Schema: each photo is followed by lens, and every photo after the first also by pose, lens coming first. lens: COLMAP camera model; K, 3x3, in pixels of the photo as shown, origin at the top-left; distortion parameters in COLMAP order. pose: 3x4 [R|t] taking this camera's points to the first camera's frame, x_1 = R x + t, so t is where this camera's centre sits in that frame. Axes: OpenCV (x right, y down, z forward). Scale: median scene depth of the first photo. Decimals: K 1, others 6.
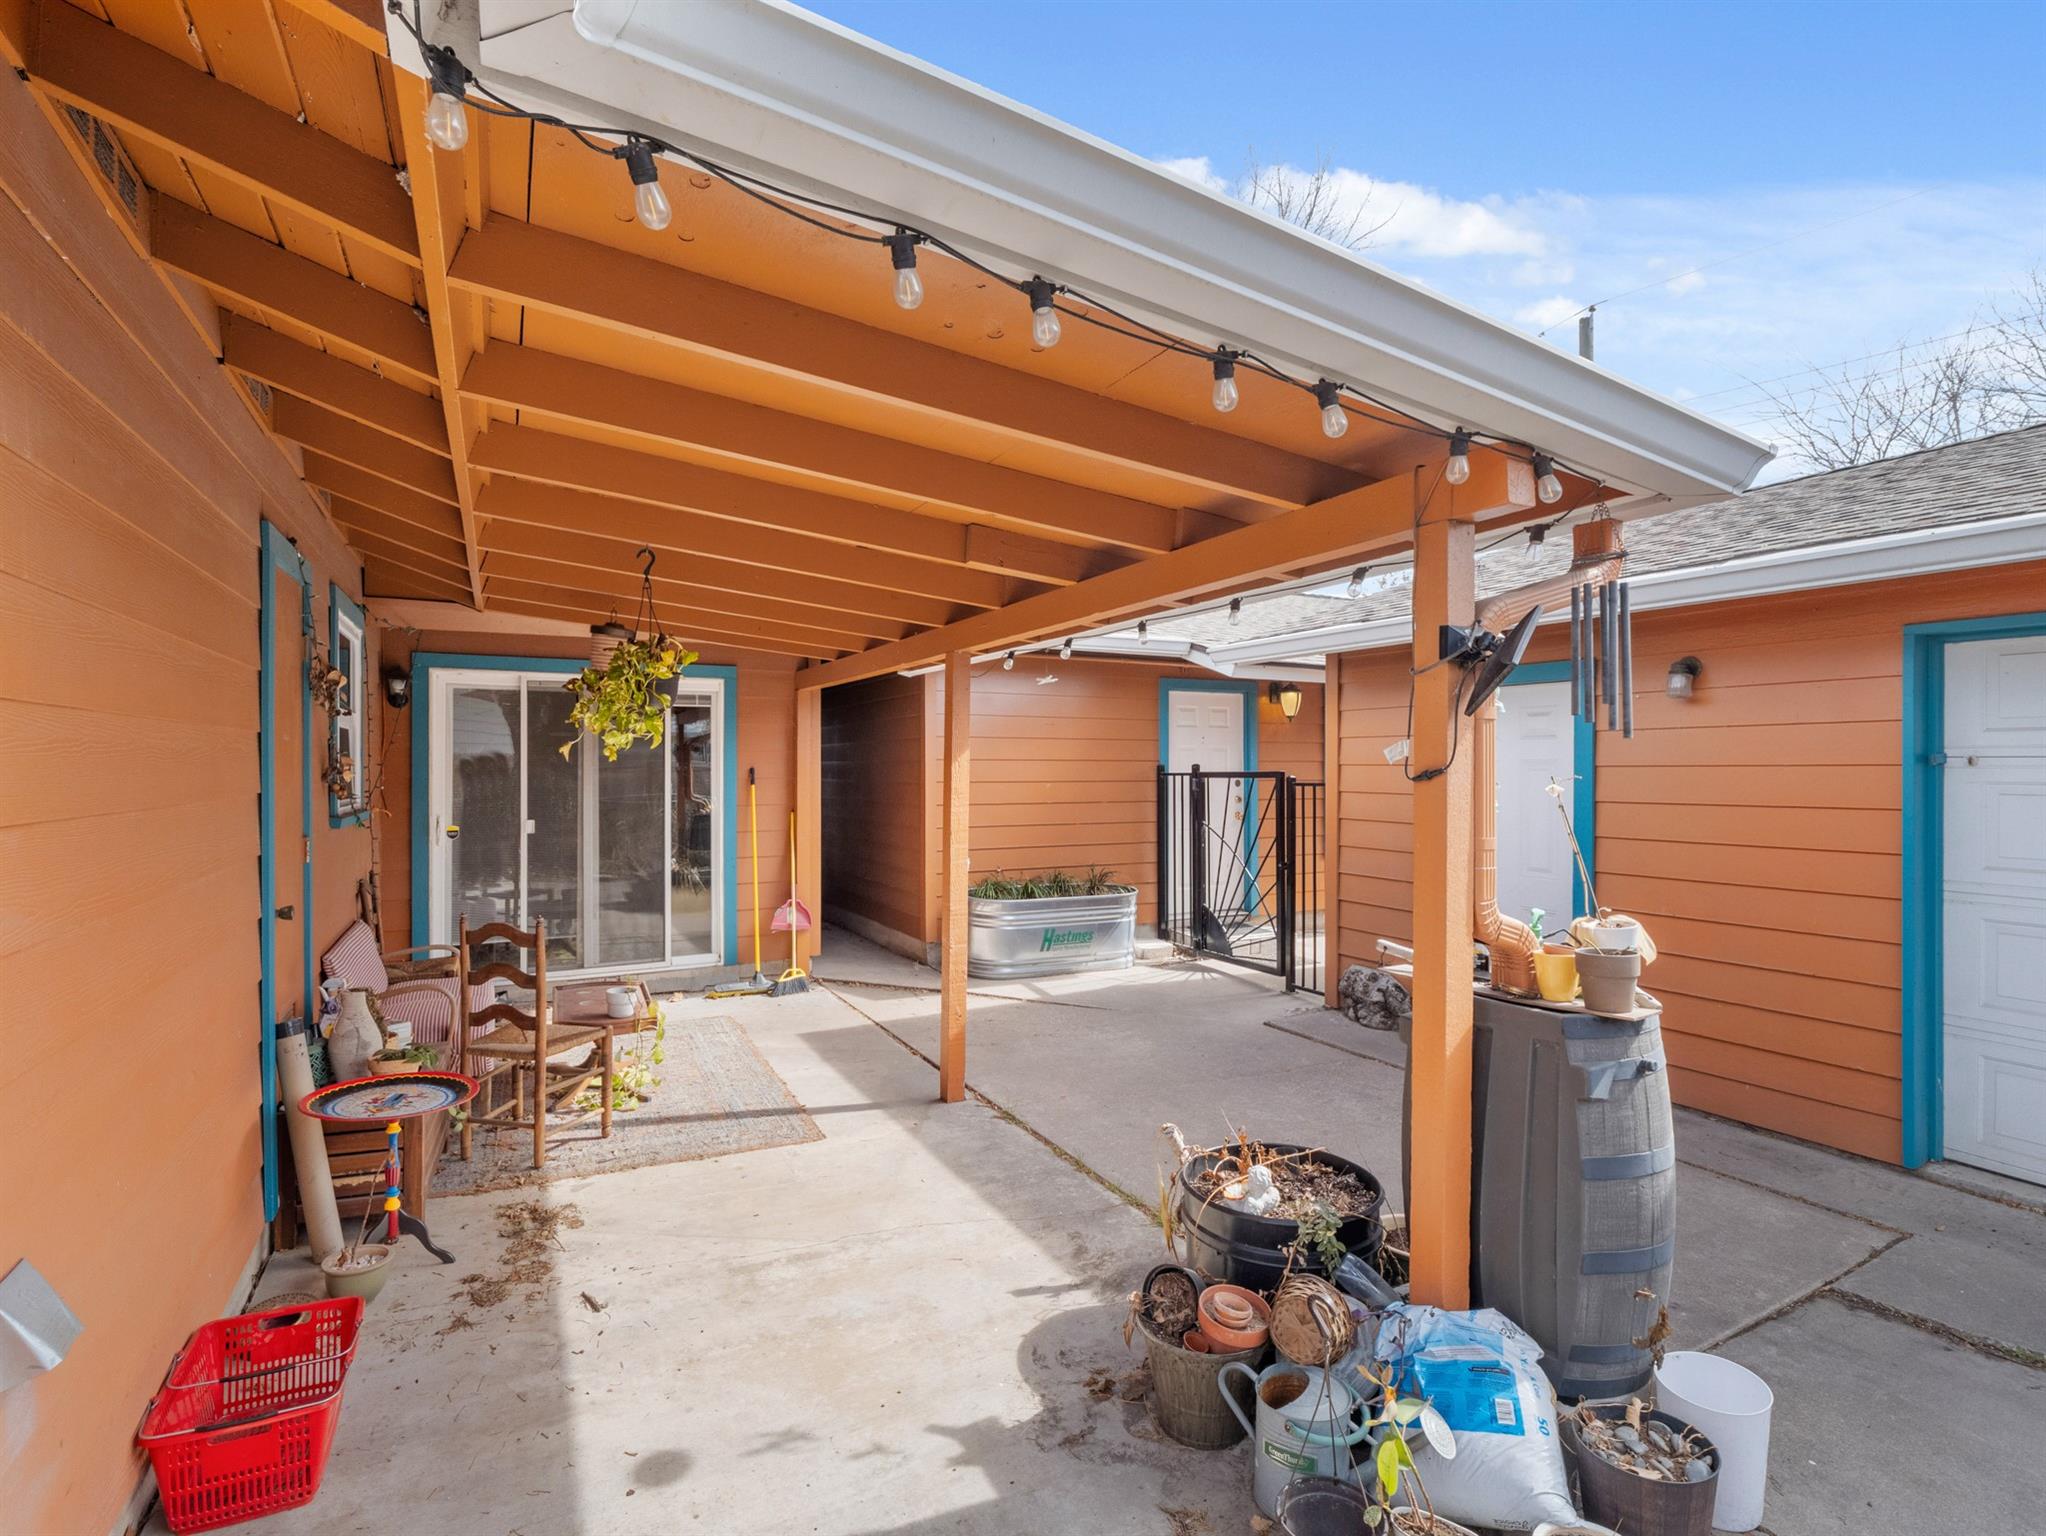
lens RADIAL K [[982.6, 0, 1023.0], [0, 982.6, 768.0], [0, 0, 1]] dist [-0.015283, -0.000885]
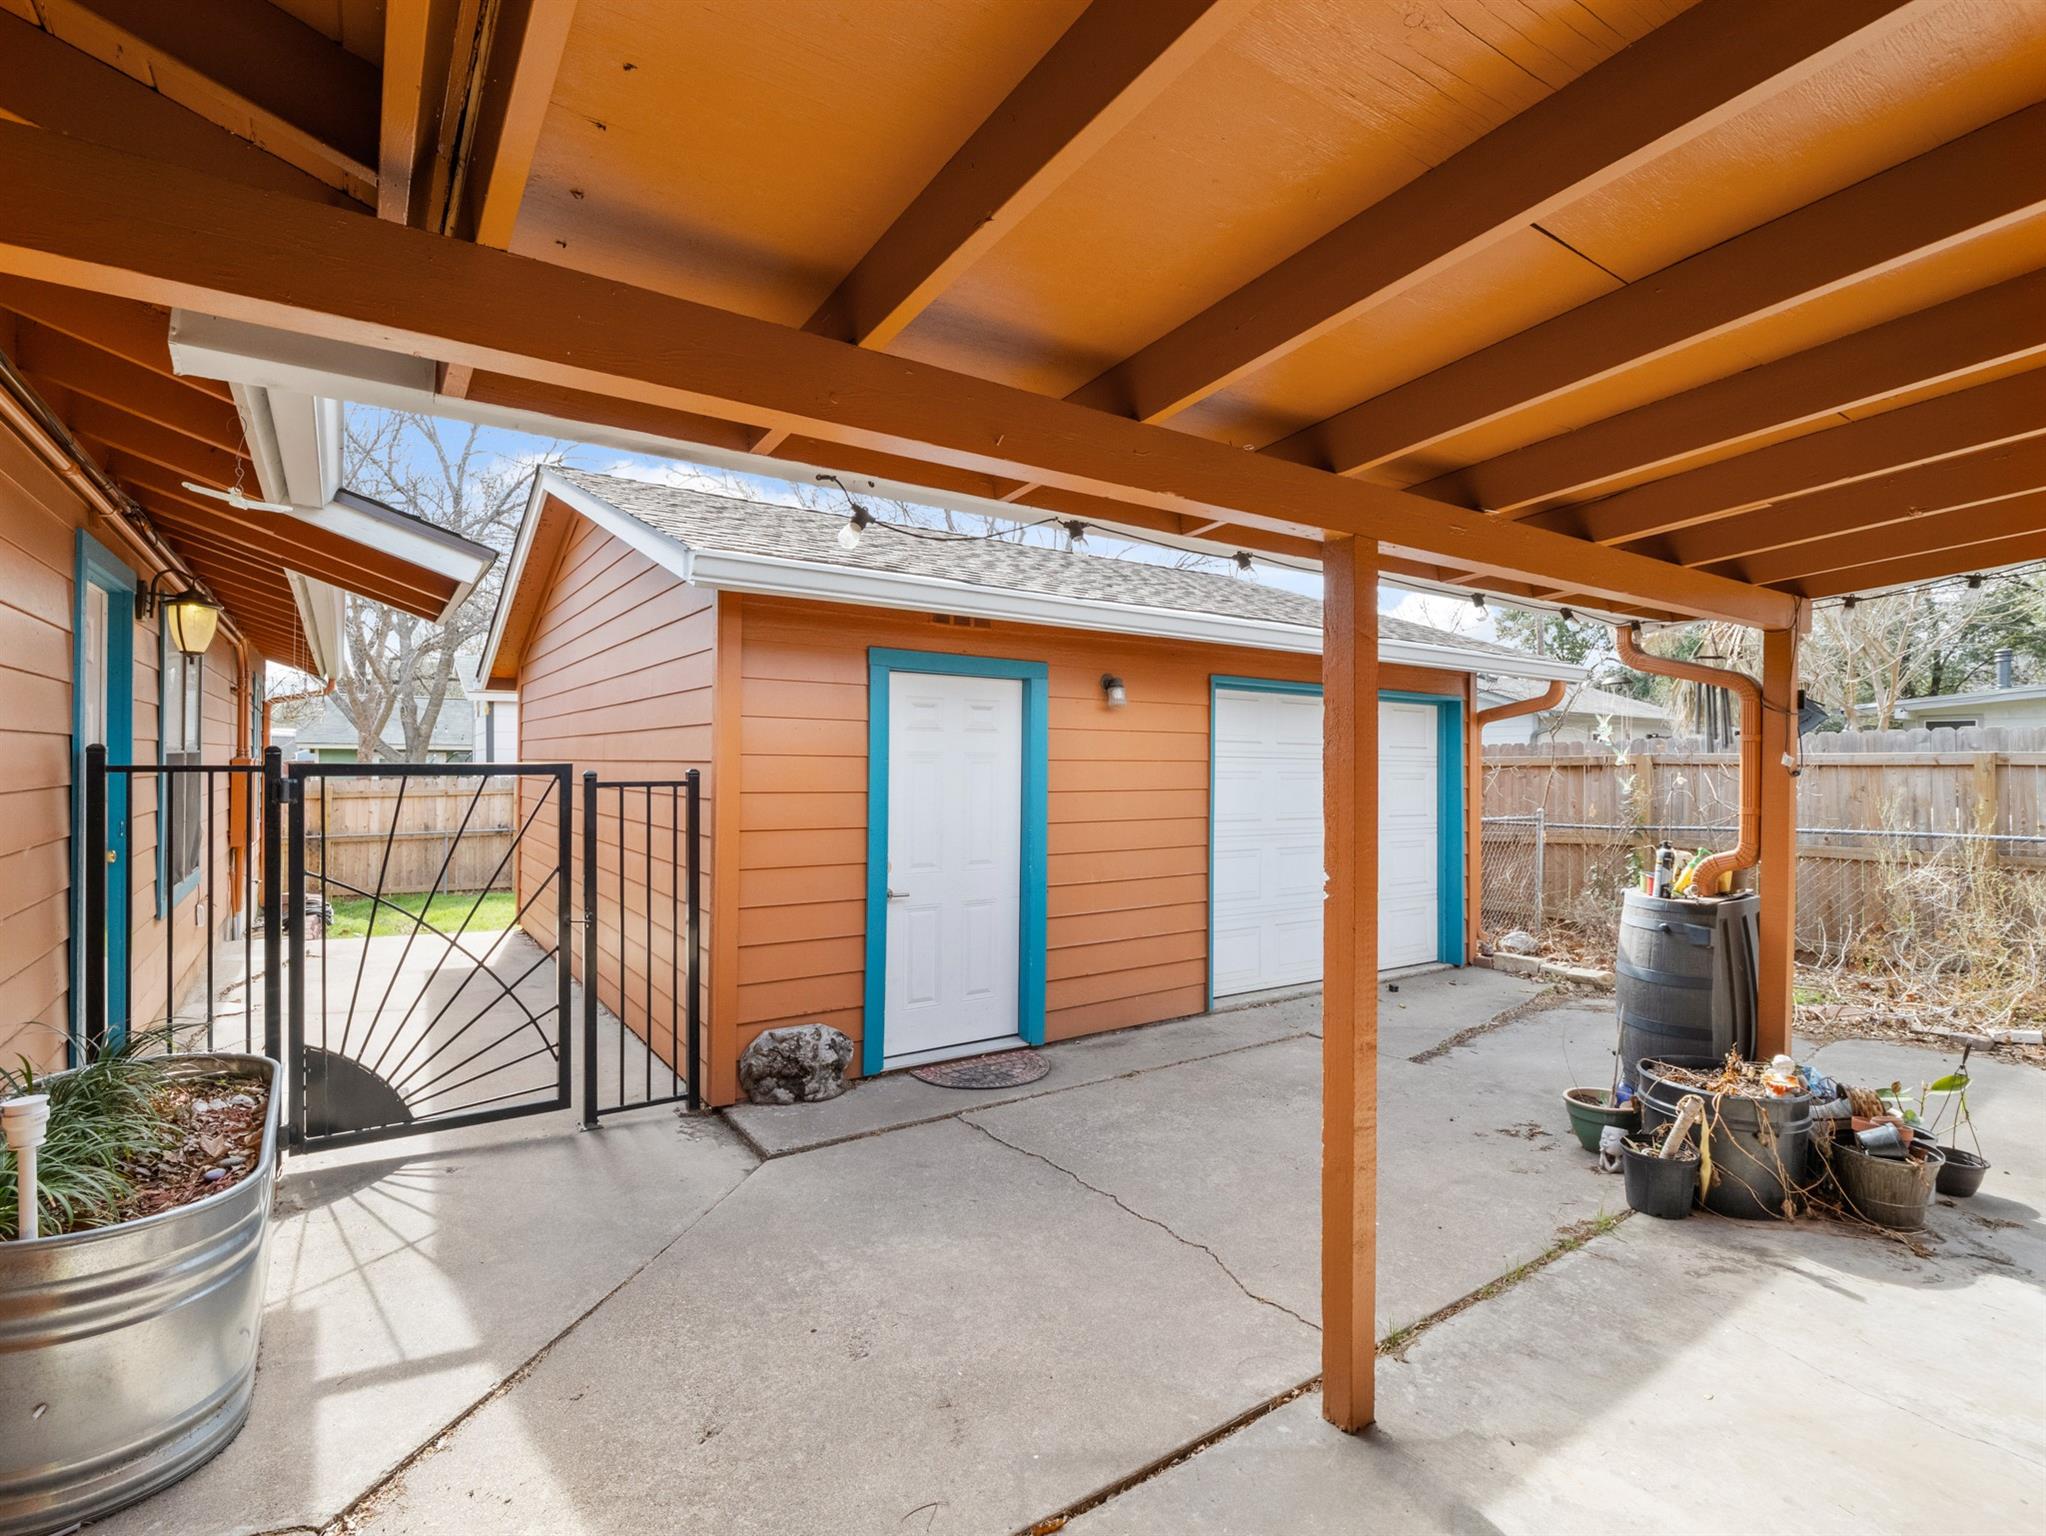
lens RADIAL K [[982.6, 0, 1023.0], [0, 982.6, 768.0], [0, 0, 1]] dist [-0.015283, -0.000885]
pose [[-0.116429, -0.009575, 0.993153, -0.603775], [-0.009676, 0.999917, 0.008506, -0.002799], [-0.993152, -0.008619, -0.116512, 1.347970]]
